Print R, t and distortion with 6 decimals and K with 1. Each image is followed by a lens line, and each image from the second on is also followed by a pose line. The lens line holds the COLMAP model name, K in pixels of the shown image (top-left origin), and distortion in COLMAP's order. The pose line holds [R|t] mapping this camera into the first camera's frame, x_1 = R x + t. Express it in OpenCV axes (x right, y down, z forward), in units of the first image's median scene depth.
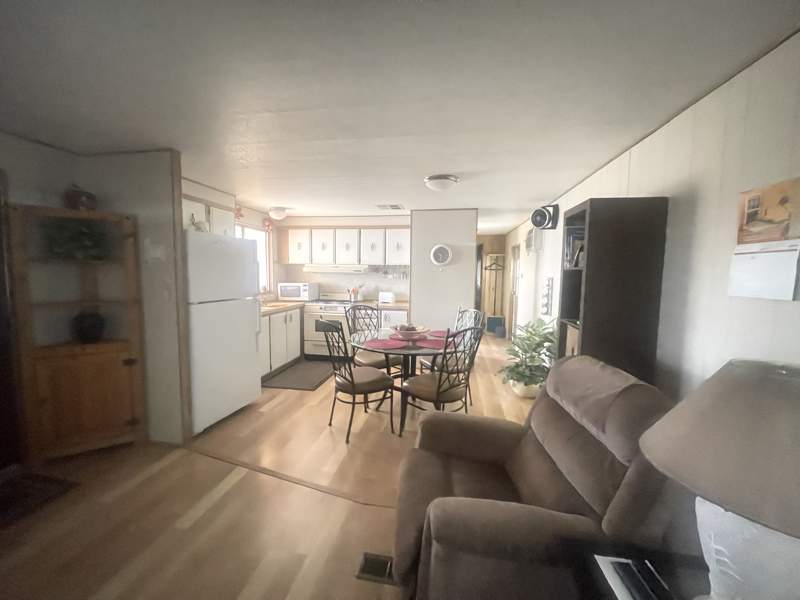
lens RADIAL K [[323.3, 0, 400.6], [0, 323.3, 300.4], [0, 0, 1]] dist [-0.012636, -0.000064]
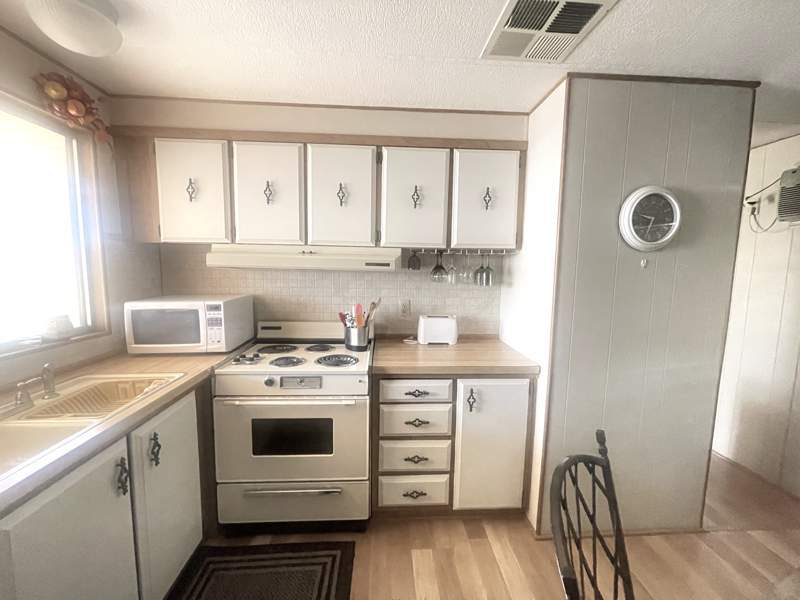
lens RADIAL K [[323.3, 0, 398.9], [0, 323.3, 297.3], [0, 0, 1]] dist [-0.012636, -0.000064]
pose [[0.975412, -0.021960, 0.219293, -0.183175], [0.017911, 0.999631, 0.020432, -0.060935], [-0.219661, -0.016002, 0.975445, 0.637847]]
